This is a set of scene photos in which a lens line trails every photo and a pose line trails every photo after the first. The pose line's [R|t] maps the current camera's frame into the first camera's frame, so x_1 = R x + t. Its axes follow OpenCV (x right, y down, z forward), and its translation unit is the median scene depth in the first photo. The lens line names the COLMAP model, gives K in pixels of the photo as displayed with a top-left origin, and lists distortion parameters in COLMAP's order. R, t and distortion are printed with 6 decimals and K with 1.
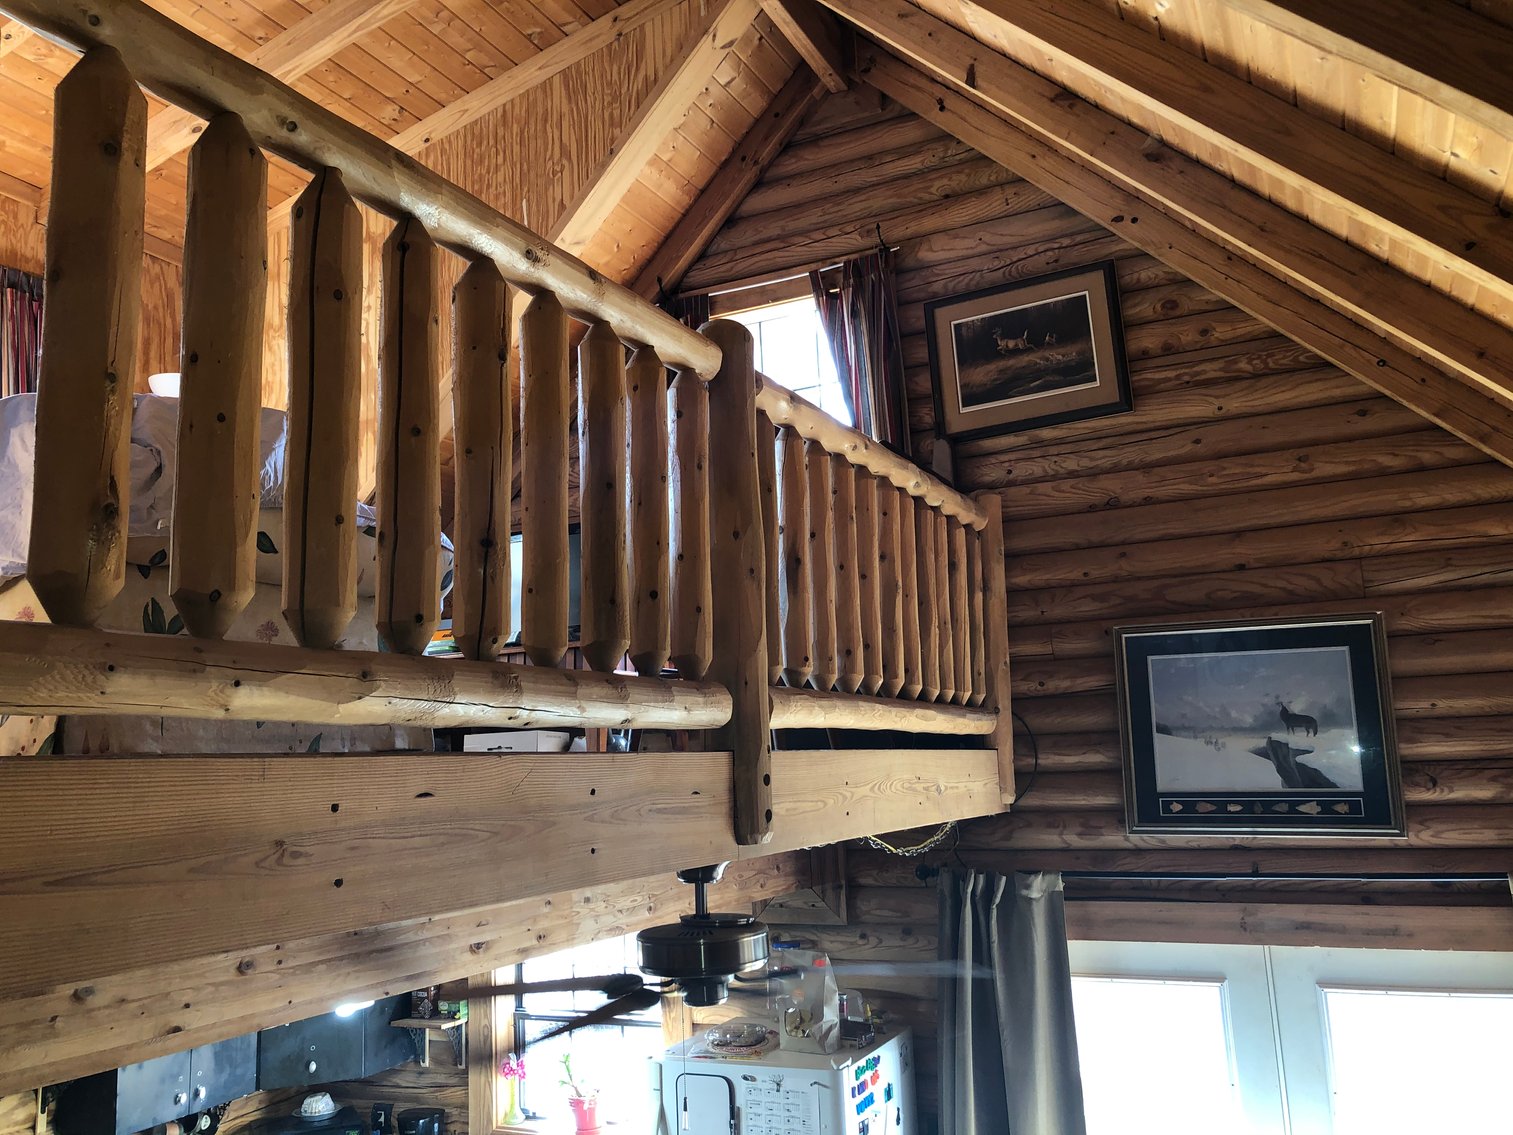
lens RADIAL K [[1228.5, 0, 758.1], [0, 1228.5, 576.7], [0, 0, 1]] dist [0.039617, -0.065787]
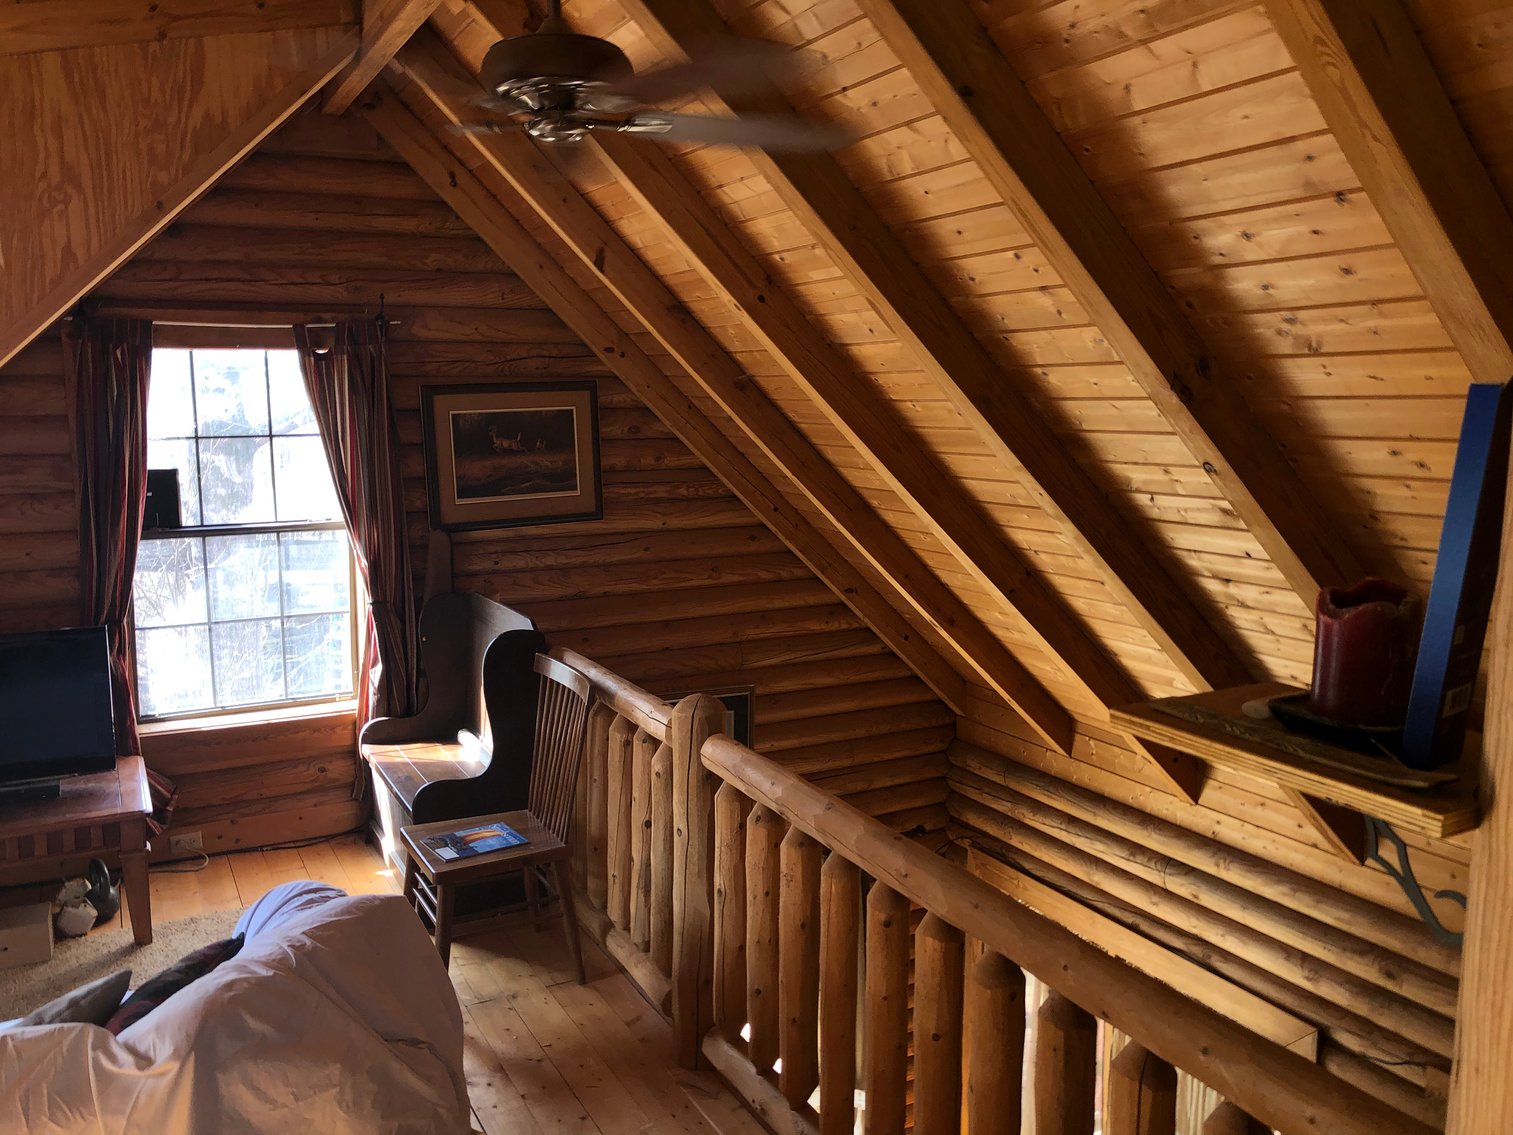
lens RADIAL K [[1228.5, 0, 752.1], [0, 1228.5, 572.8], [0, 0, 1]] dist [0.039617, -0.065787]
pose [[0.582476, -0.081105, 0.808792, -0.554270], [-0.150644, 0.967001, 0.205462, -0.341784], [-0.798767, -0.241516, 0.551037, 0.227506]]
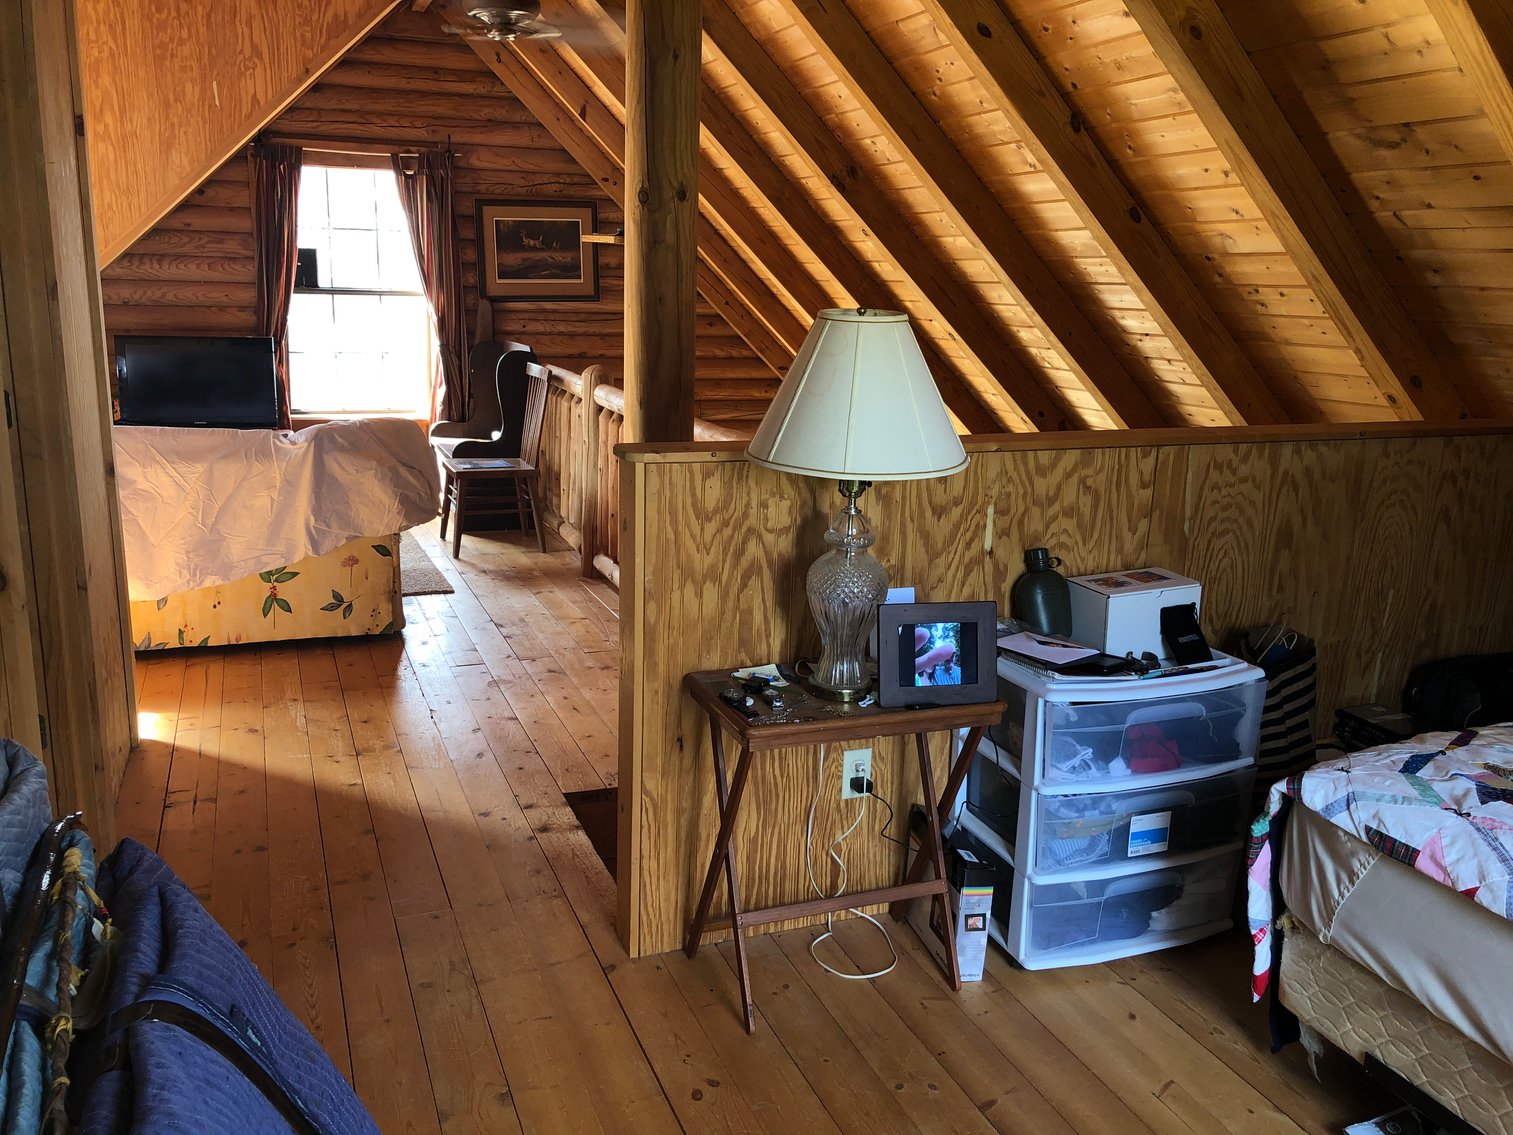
lens RADIAL K [[1228.5, 0, 758.7], [0, 1228.5, 574.8], [0, 0, 1]] dist [0.039617, -0.065787]
pose [[0.663538, -0.118437, 0.738708, -0.832270], [-0.174822, 0.935508, 0.307021, -0.335792], [-0.727430, -0.332862, 0.600040, -0.293514]]
